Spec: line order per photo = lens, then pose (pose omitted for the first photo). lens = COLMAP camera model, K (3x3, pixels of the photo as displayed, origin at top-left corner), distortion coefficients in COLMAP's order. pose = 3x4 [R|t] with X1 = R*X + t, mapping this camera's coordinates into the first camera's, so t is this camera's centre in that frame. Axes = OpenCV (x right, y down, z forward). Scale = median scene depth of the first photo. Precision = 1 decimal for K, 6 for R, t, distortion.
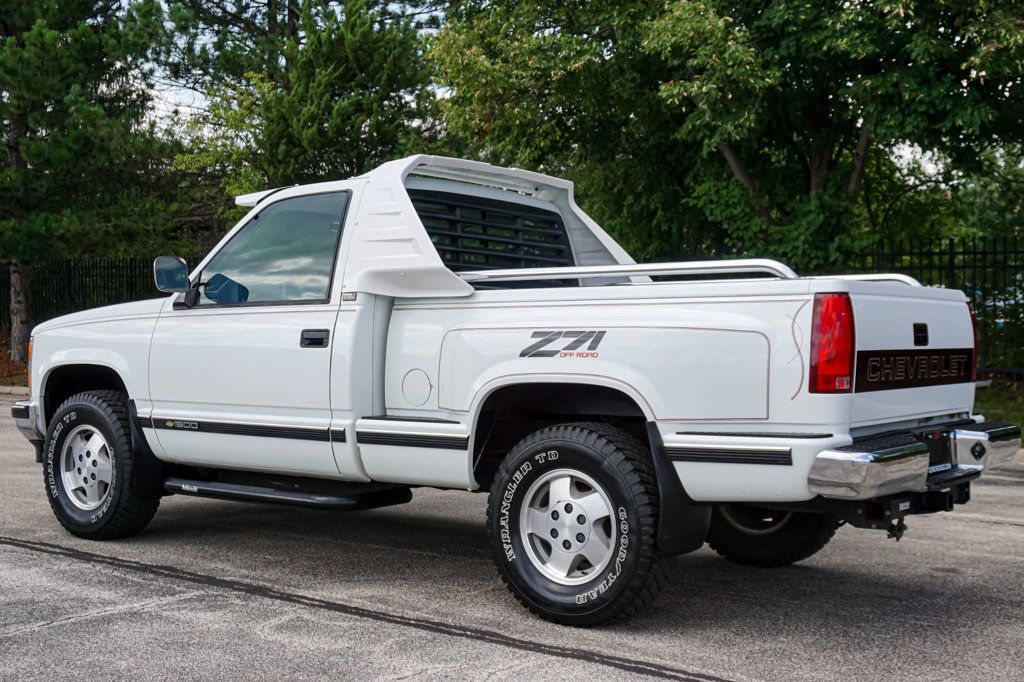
lens RADIAL K [[1300.0, 0, 515.8], [0, 1300.0, 334.0], [0, 0, 1]] dist [0.001245, 0.043150]
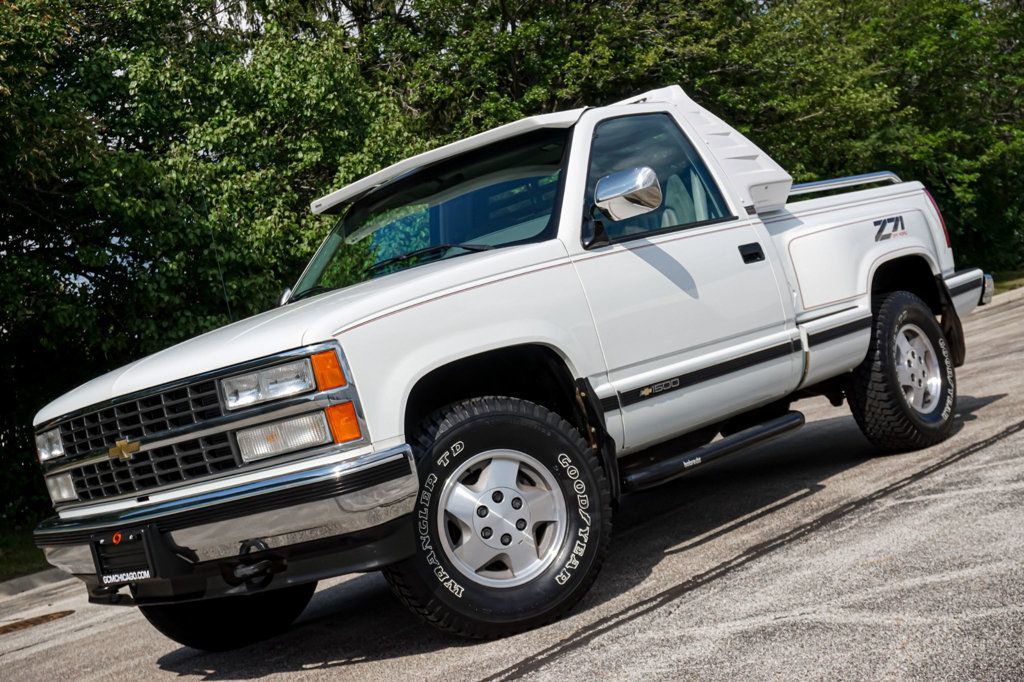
lens RADIAL K [[1366.8, 0, 512.3], [0, 1366.8, 343.2], [0, 0, 1]] dist [0.008485, 0.049753]
pose [[0.092828, -0.021064, 0.995459, -1.154339], [0.238386, 0.971169, -0.001680, 0.027064], [-0.966724, 0.237459, 0.095173, 1.082600]]
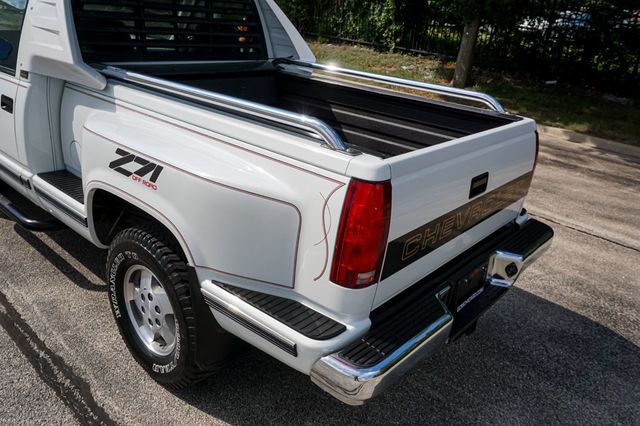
lens RADIAL K [[505.4, 0, 320.0], [0, 505.4, 213.0], [0, 0, 1]] dist [-0.012120, -0.003080]
pose [[0.992952, 0.109450, -0.045457, 0.180491], [-0.083852, 0.919863, 0.383173, -0.111216], [0.083753, -0.376661, 0.922557, 0.531377]]
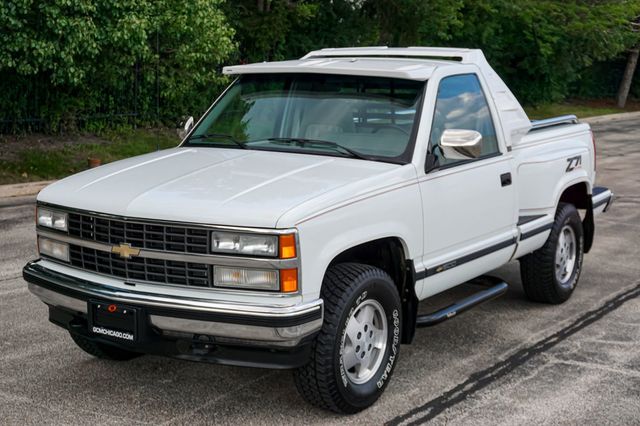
lens RADIAL K [[1022.1, 0, 335.4], [0, 1022.1, 197.8], [0, 0, 1]] dist [0.026486, -0.040848]
pose [[-0.065064, -0.154855, 0.985792, -1.275818], [-0.016705, 0.987916, 0.154086, -0.150263], [-0.997741, -0.006442, -0.066865, 1.261390]]
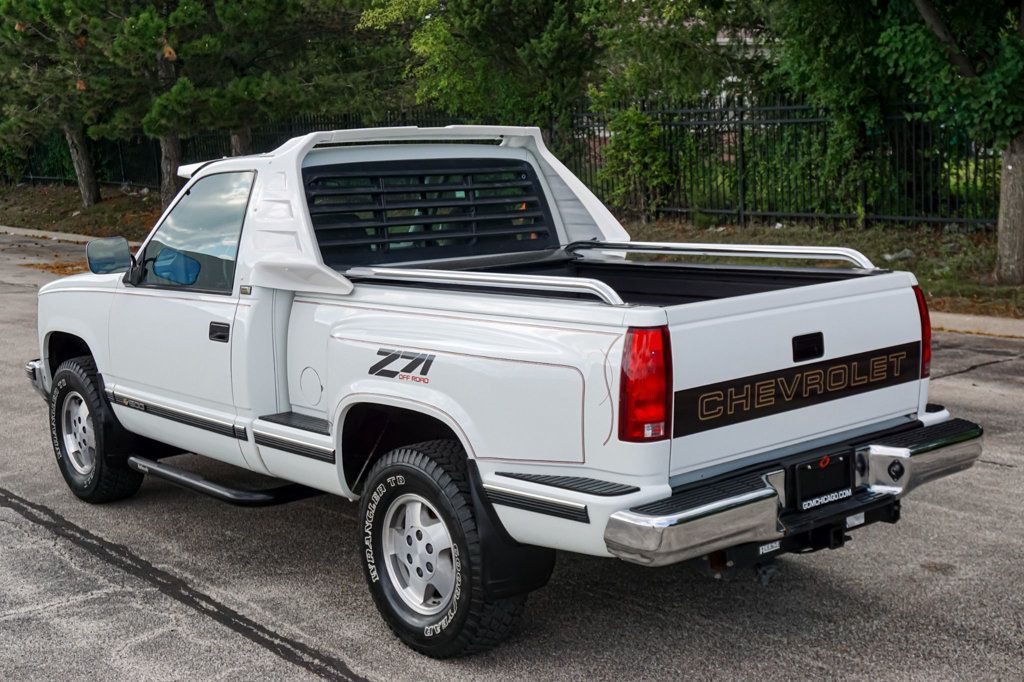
lens RADIAL K [[1366.8, 0, 512.3], [0, 1366.8, 343.2], [0, 0, 1]] dist [0.008485, 0.049753]
pose [[0.971703, -0.006326, -0.236120, 0.296289], [0.040979, 0.988997, 0.142144, -0.123559], [0.232623, -0.147798, 0.961271, 0.069497]]
